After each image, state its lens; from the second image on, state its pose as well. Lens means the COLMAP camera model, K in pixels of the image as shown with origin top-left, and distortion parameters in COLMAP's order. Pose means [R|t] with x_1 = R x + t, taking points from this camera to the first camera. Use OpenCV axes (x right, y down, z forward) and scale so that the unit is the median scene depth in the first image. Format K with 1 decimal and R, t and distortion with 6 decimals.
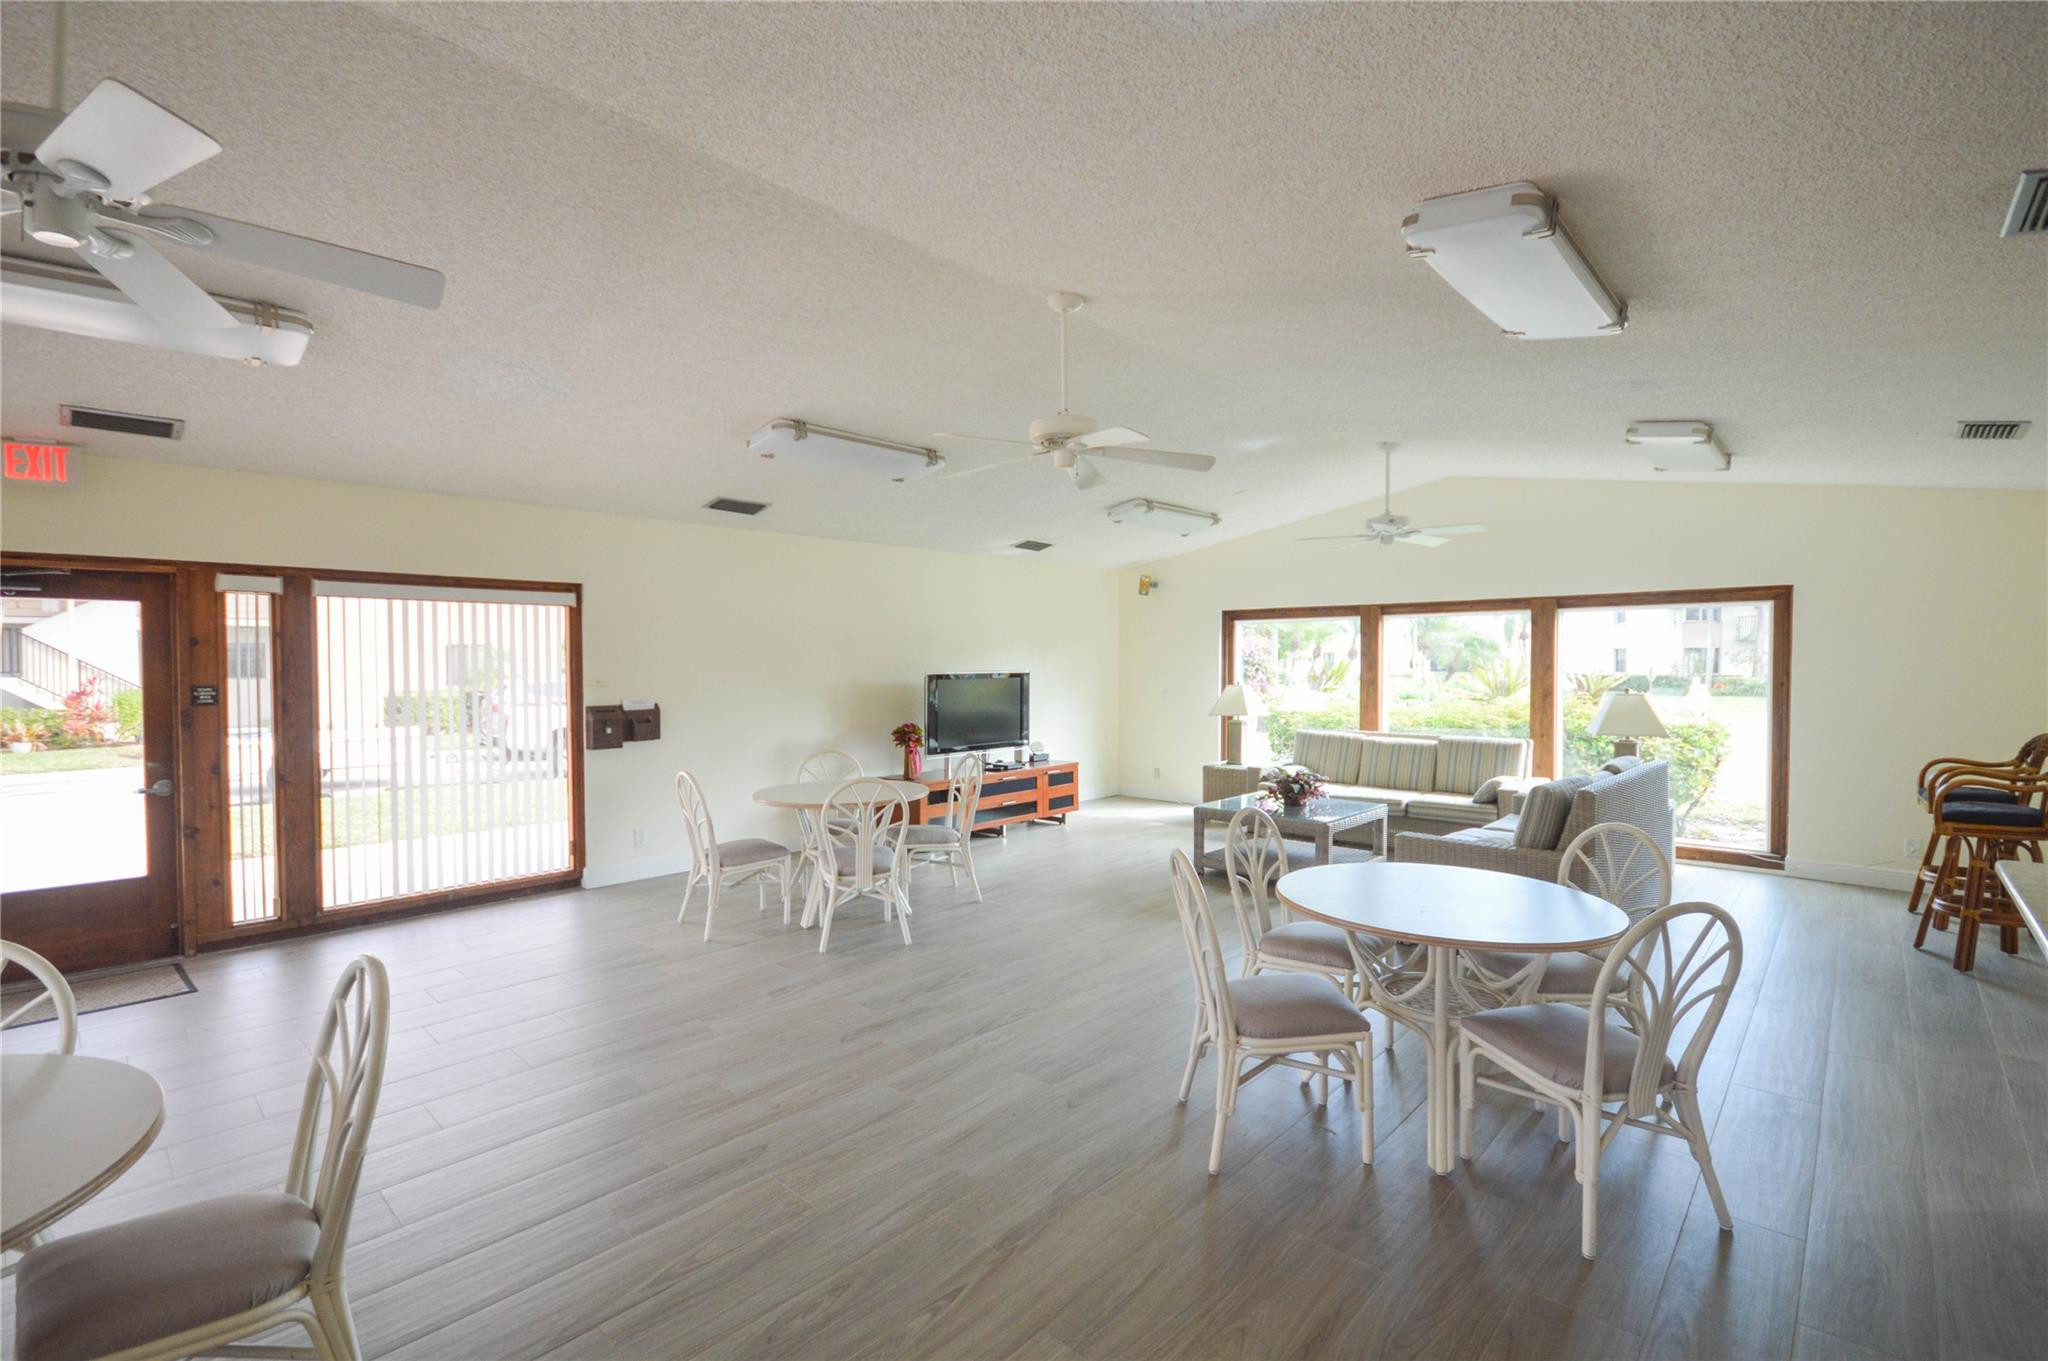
lens RADIAL K [[949.6, 0, 1023.7], [0, 949.6, 664.6], [0, 0, 1]] dist [-0.000221, -0.000299]
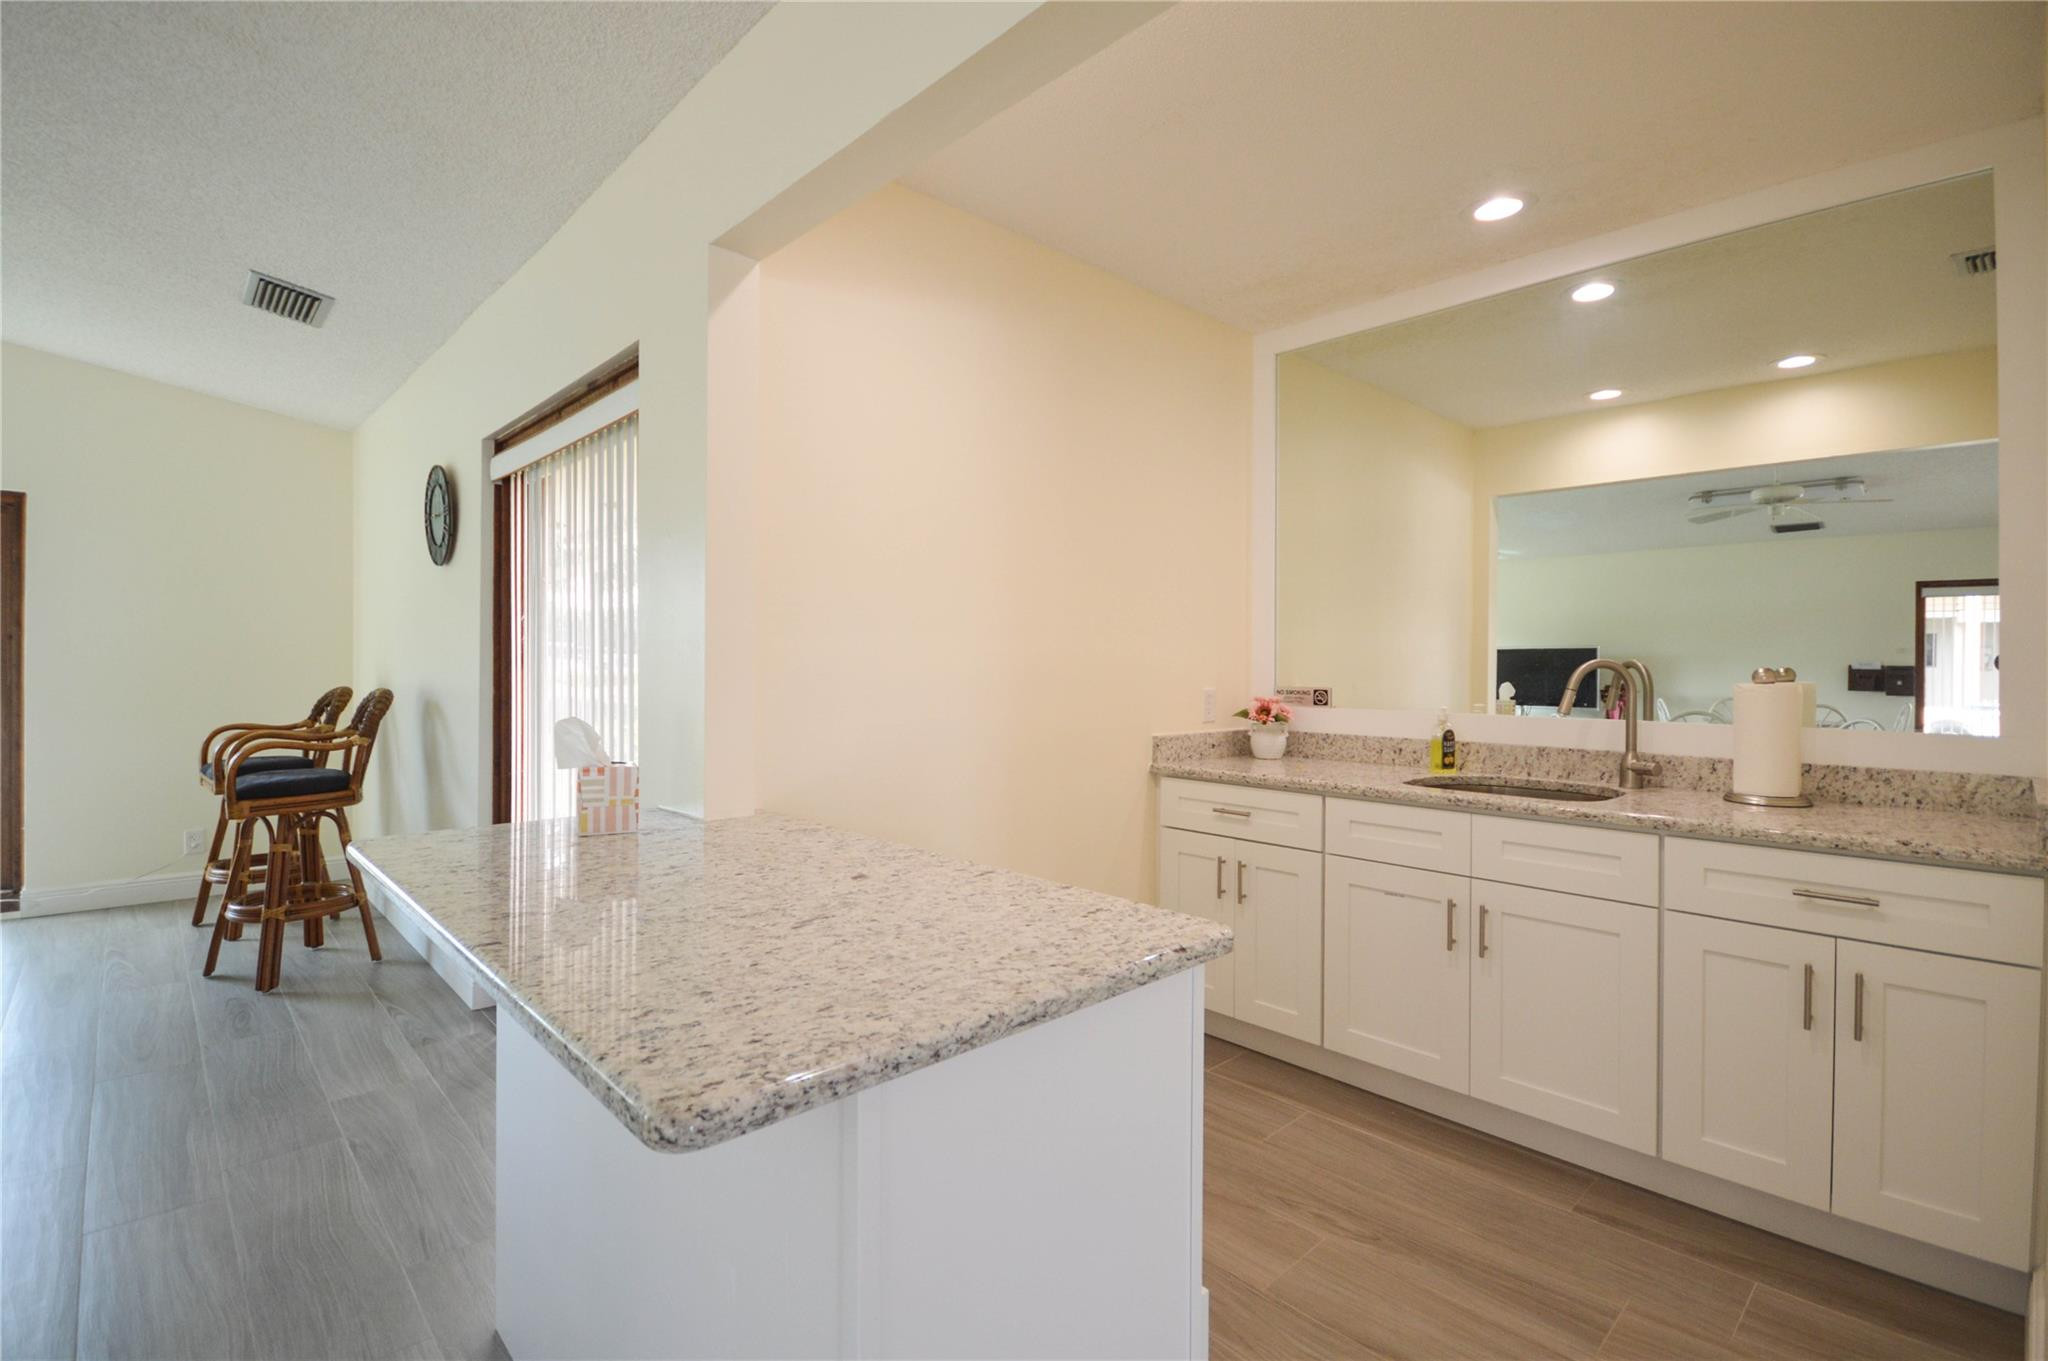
lens RADIAL K [[899.5, 0, 1024.5], [0, 899.5, 672.2], [0, 0, 1]] dist [0.031943, -0.025347]
pose [[0.067341, -0.013707, 0.997636, 0.289077], [0.005878, 0.999894, 0.013341, 0.056310], [-0.997713, 0.004966, 0.067414, 0.324016]]
